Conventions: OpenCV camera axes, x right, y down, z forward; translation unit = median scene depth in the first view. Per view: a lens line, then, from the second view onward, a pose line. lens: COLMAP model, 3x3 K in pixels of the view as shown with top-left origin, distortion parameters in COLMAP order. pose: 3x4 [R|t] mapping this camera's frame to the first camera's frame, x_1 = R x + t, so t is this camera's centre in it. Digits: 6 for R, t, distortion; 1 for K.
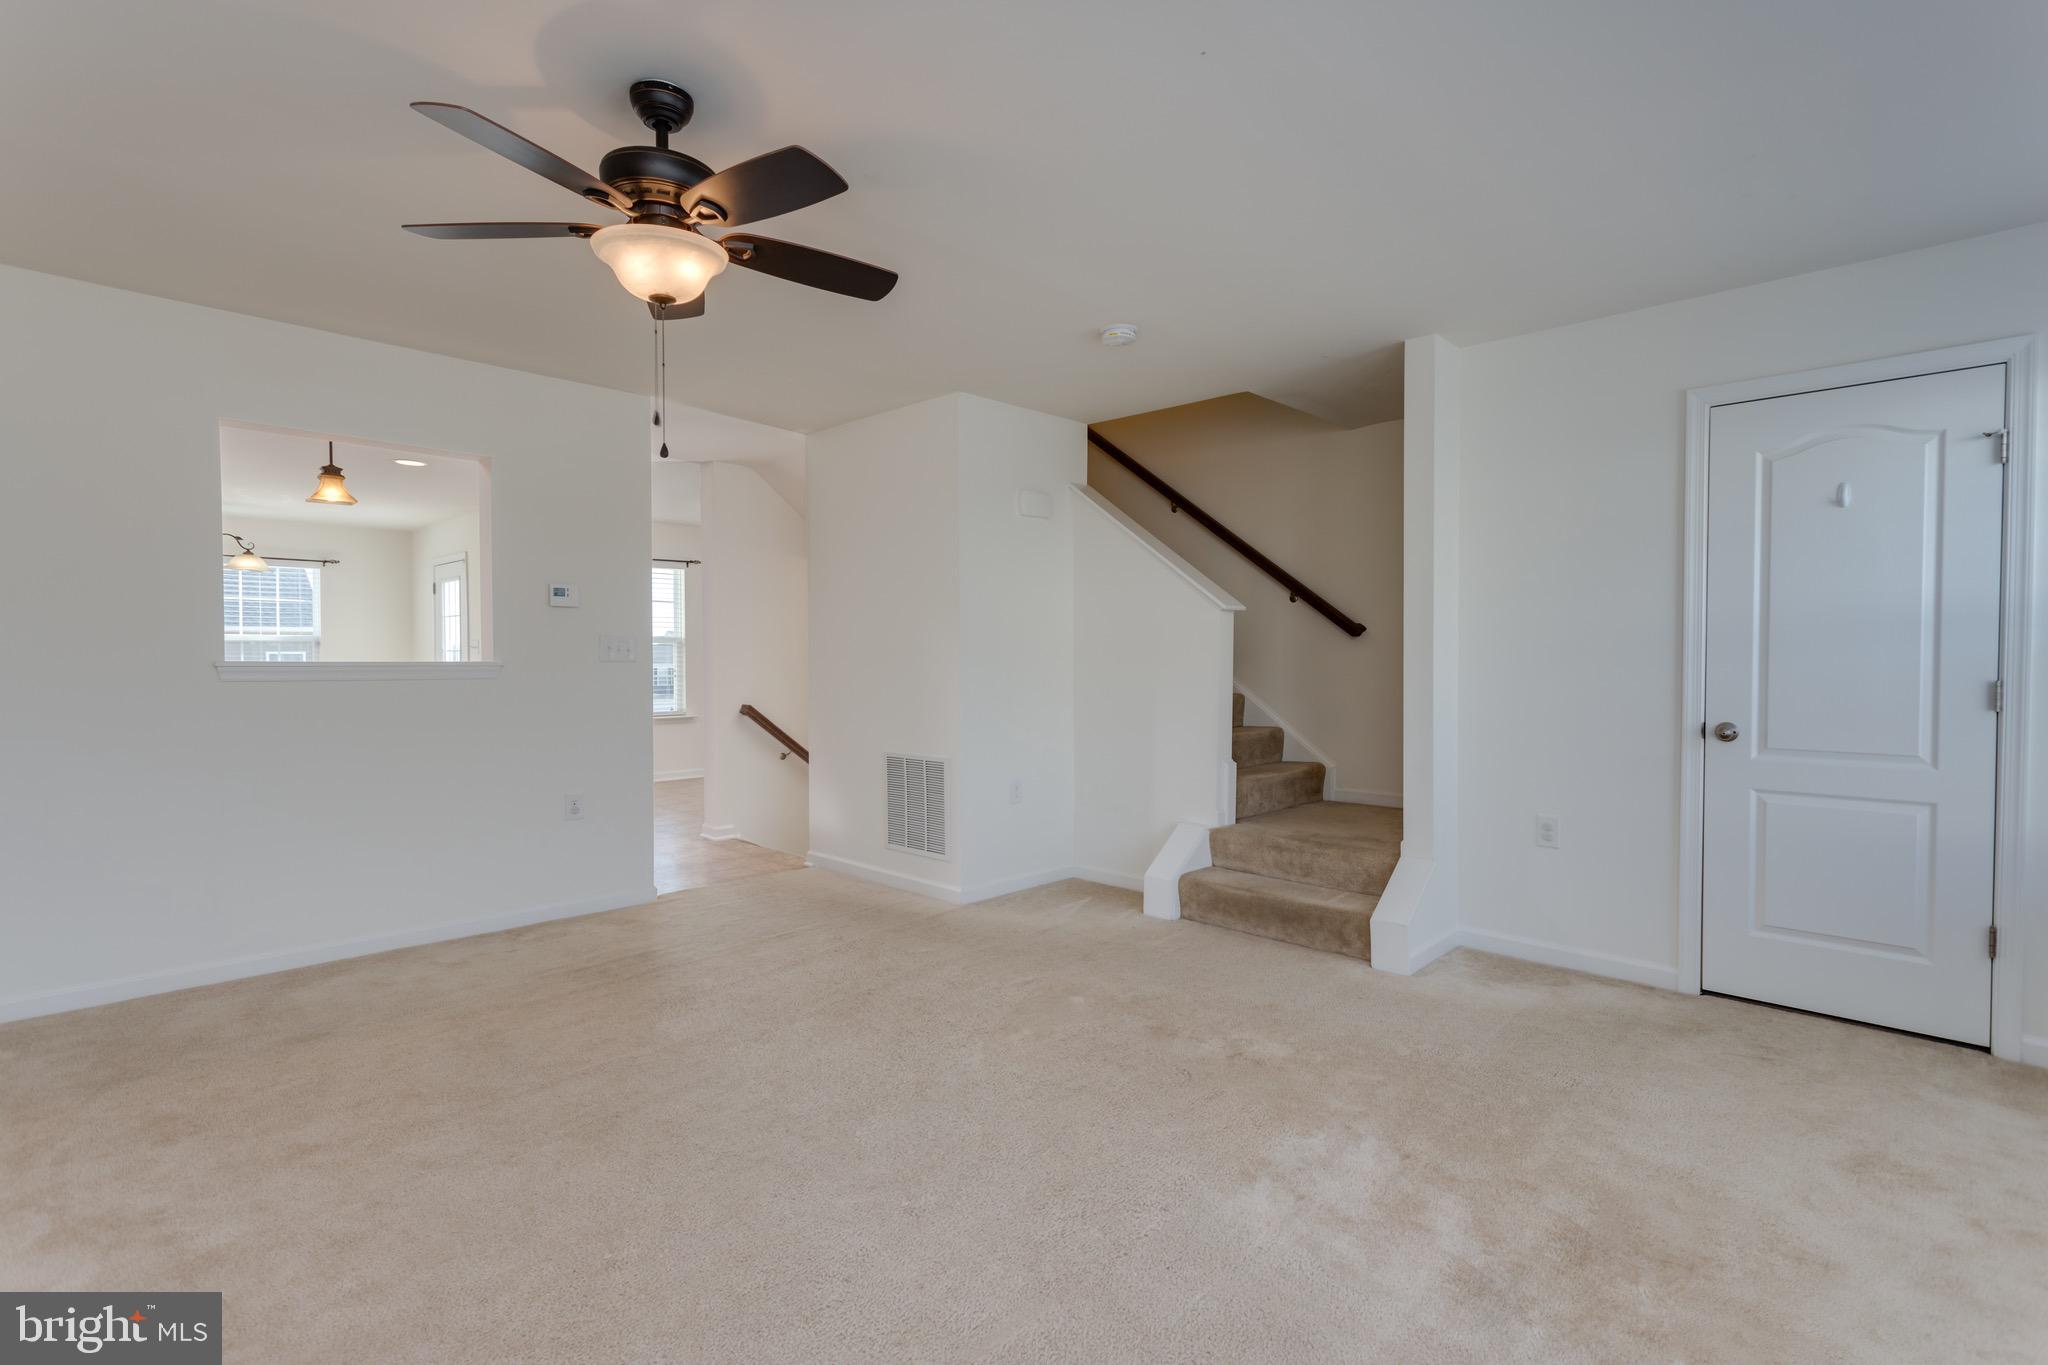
lens RADIAL K [[961.8, 0, 1024.0], [0, 961.8, 682.5], [0, 0, 1]] dist [0.005941, -0.000128]
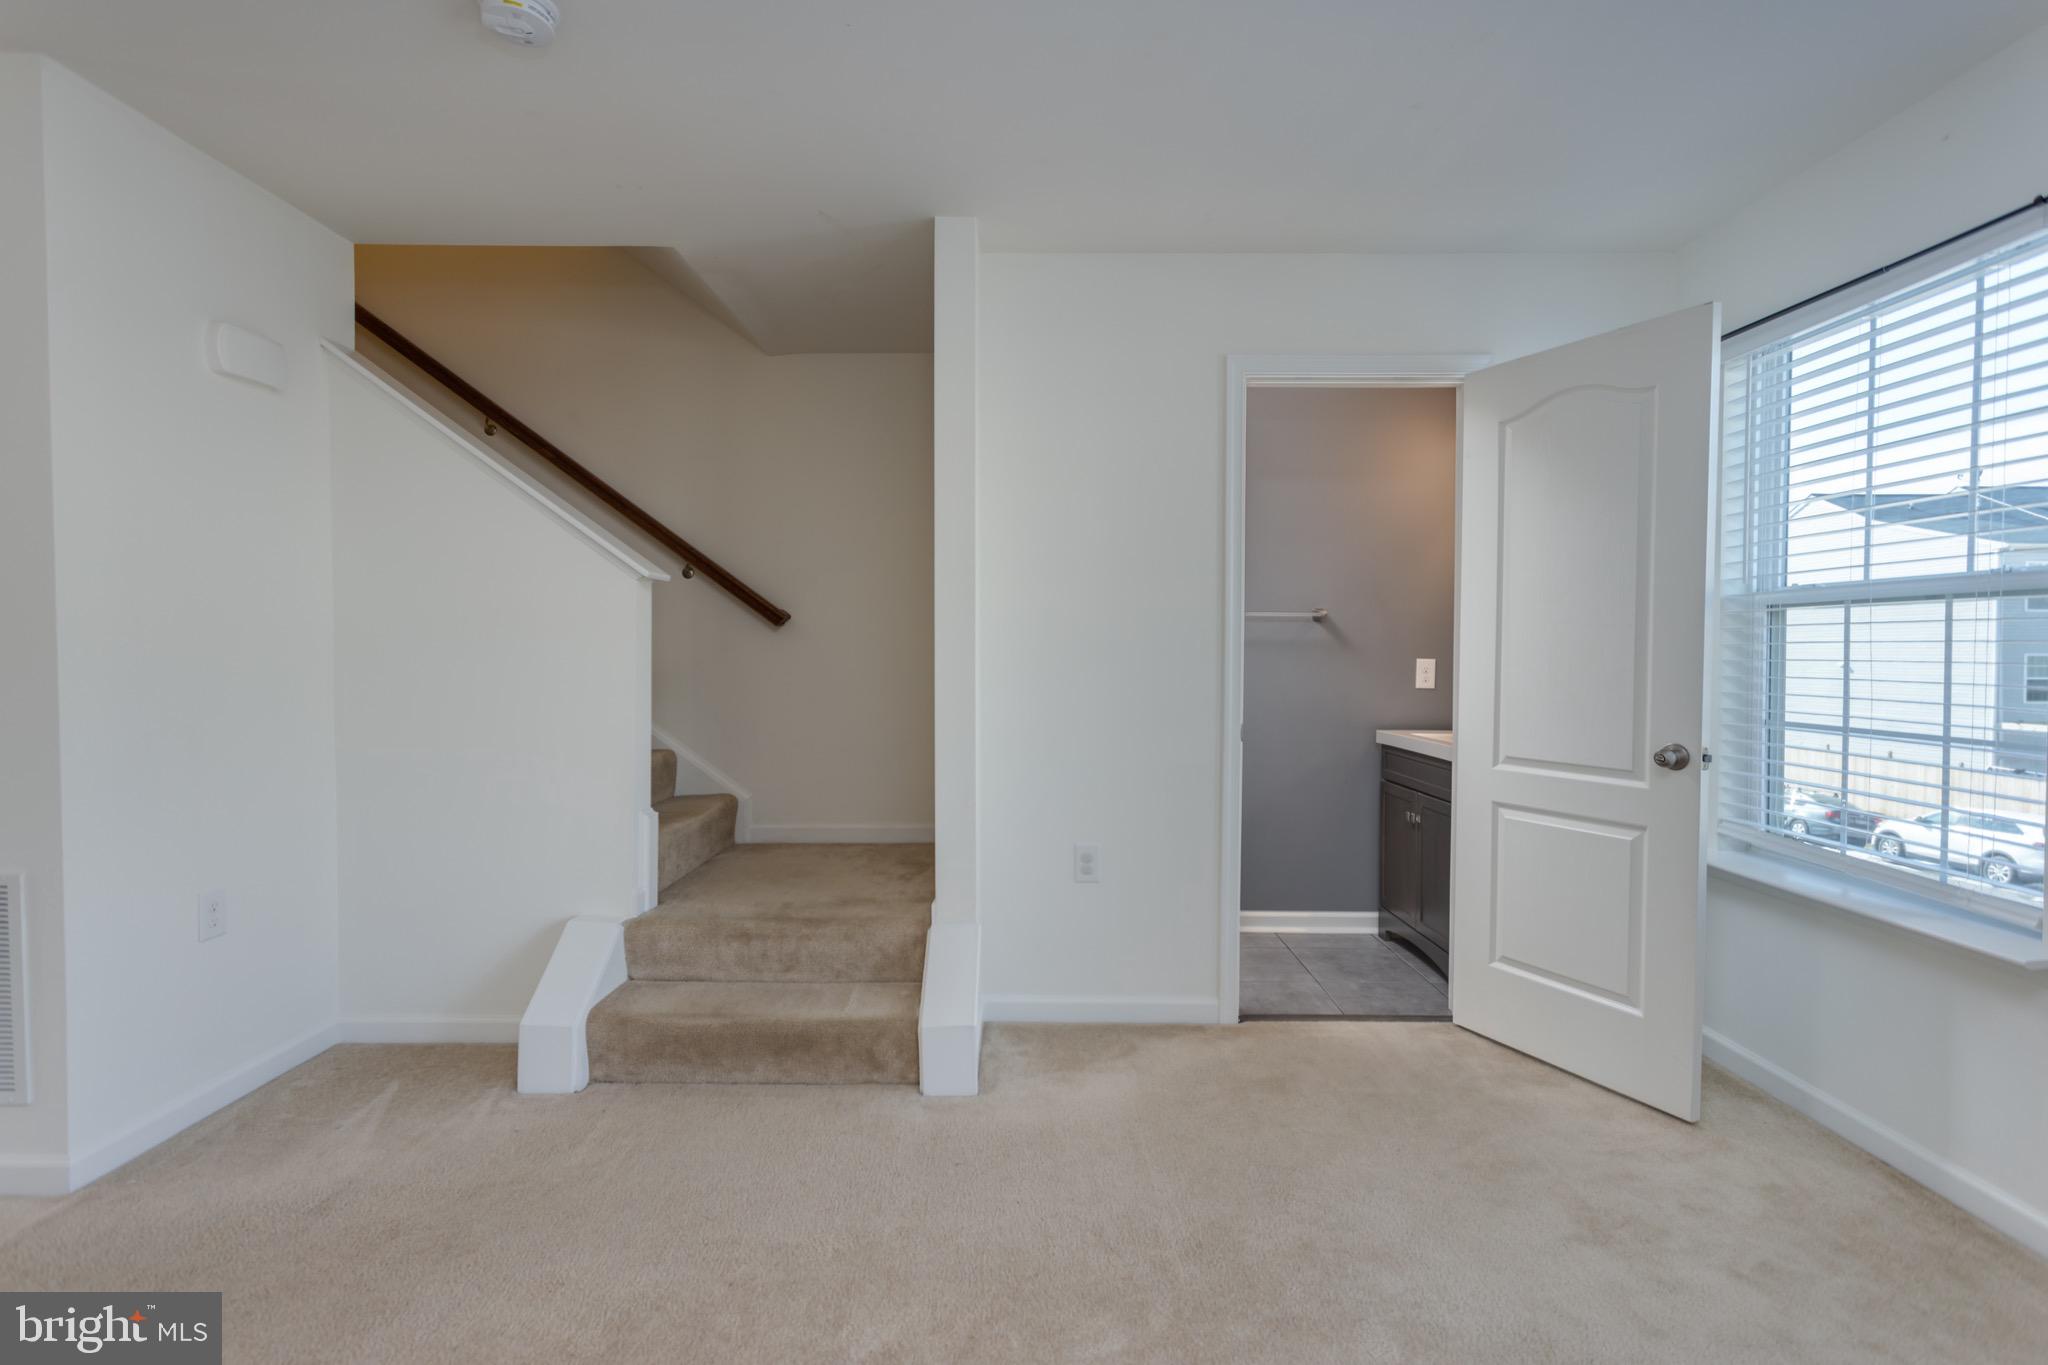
lens RADIAL K [[961.8, 0, 1024.0], [0, 961.8, 682.5], [0, 0, 1]] dist [0.005941, -0.000128]
pose [[0.723655, -0.017159, 0.689949, -0.054390], [0.016918, 0.999832, 0.007121, -0.006332], [-0.689955, 0.006519, 0.723823, 0.379533]]
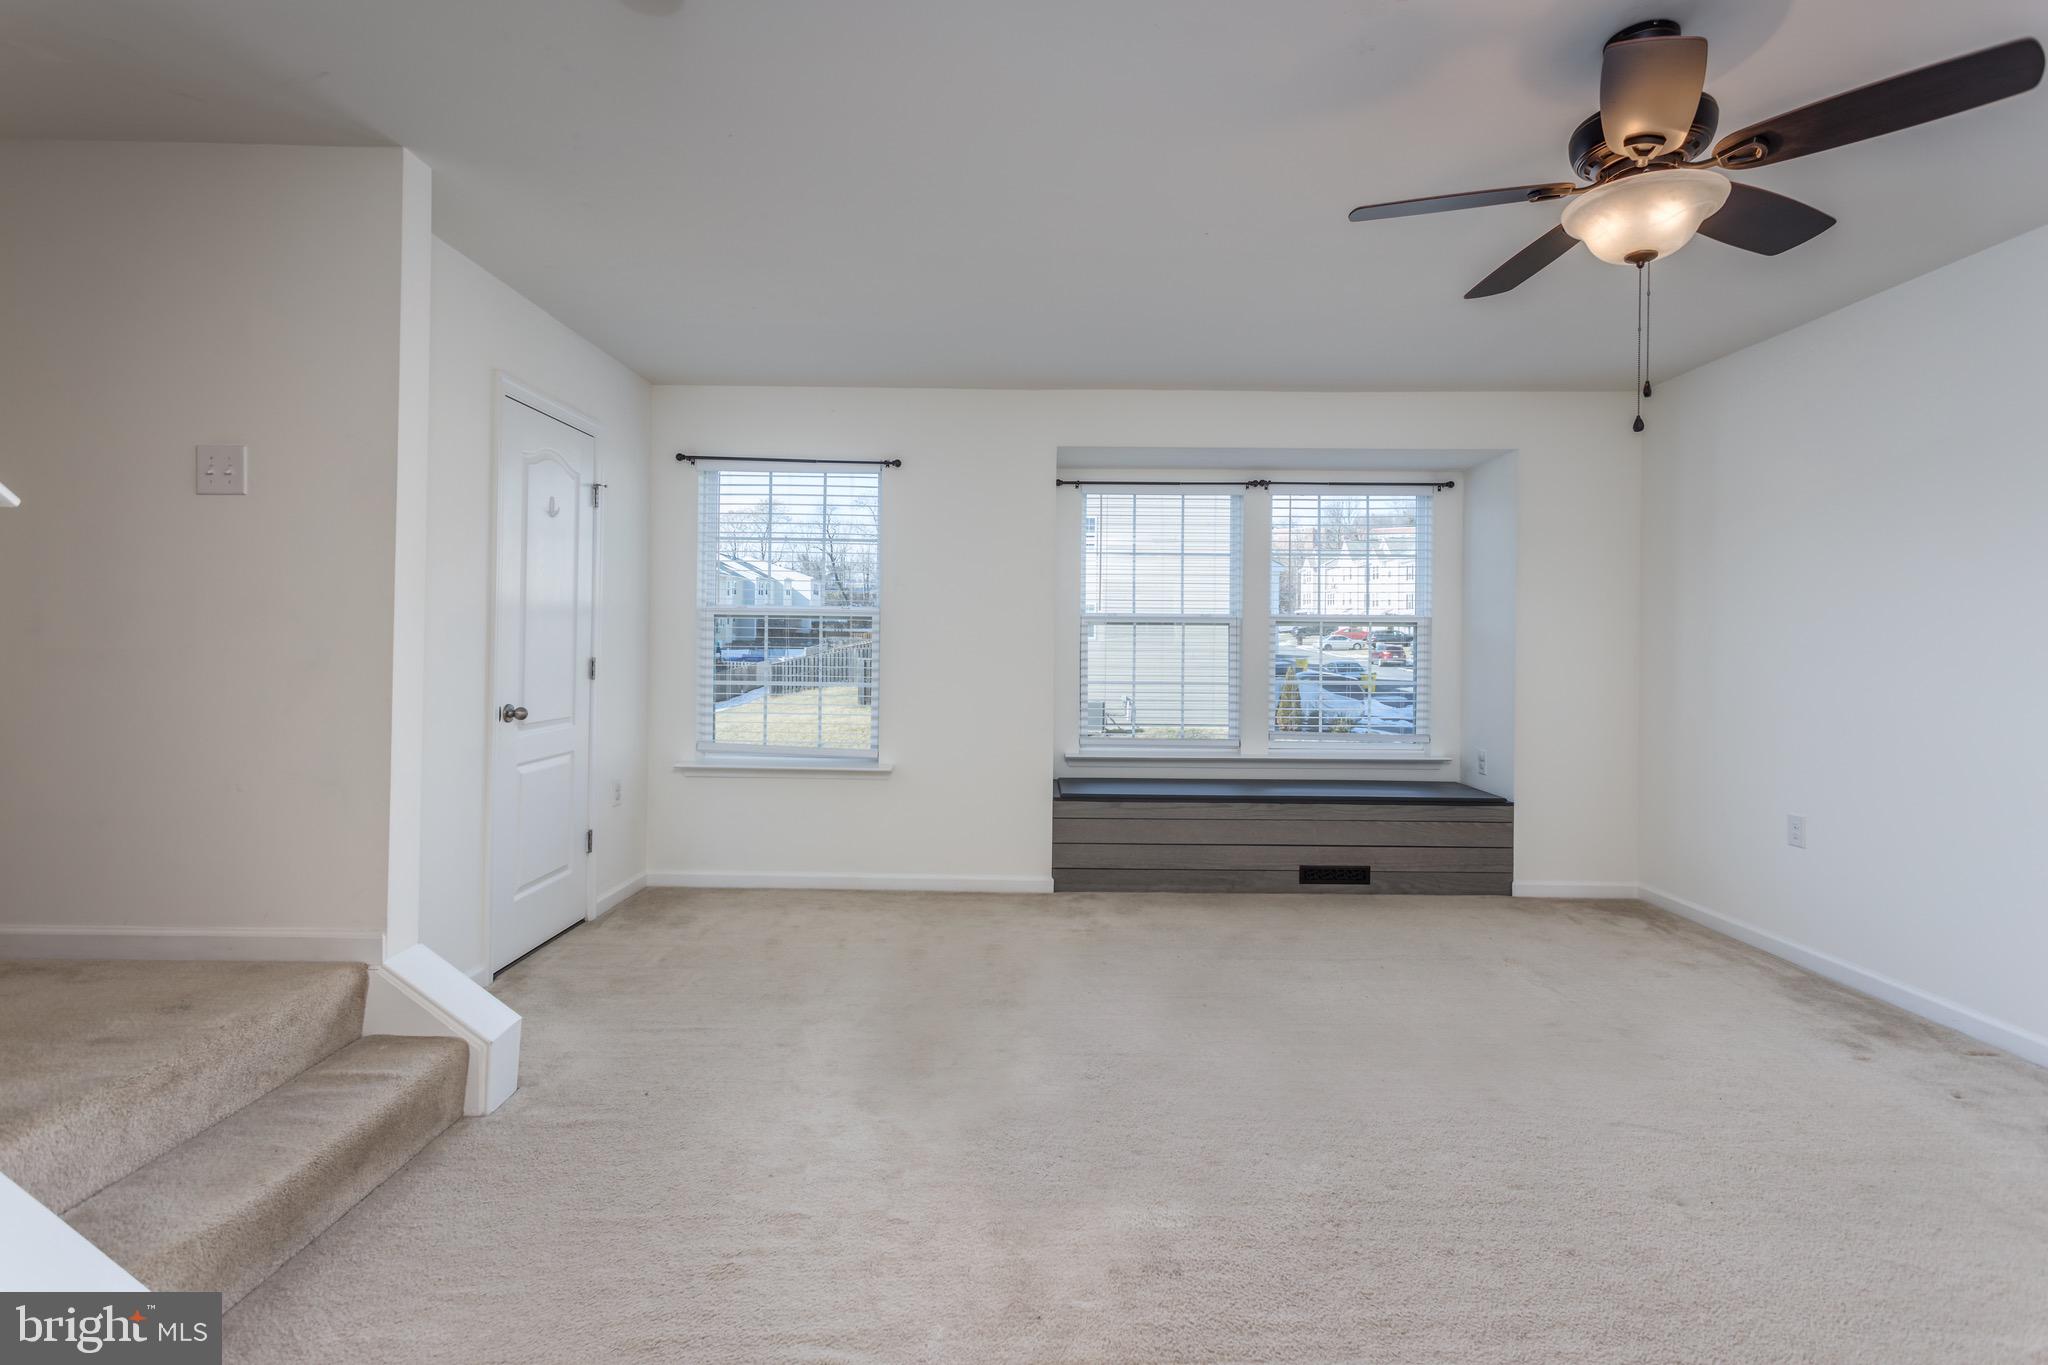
lens RADIAL K [[973.1, 0, 1017.1], [0, 973.1, 643.9], [0, 0, 1]] dist [-0.002767, 0.000381]
pose [[-0.686632, -0.008938, 0.726950, -0.314209], [0.010110, 0.999710, 0.021841, -0.031239], [-0.726935, 0.022346, -0.686343, 1.019366]]
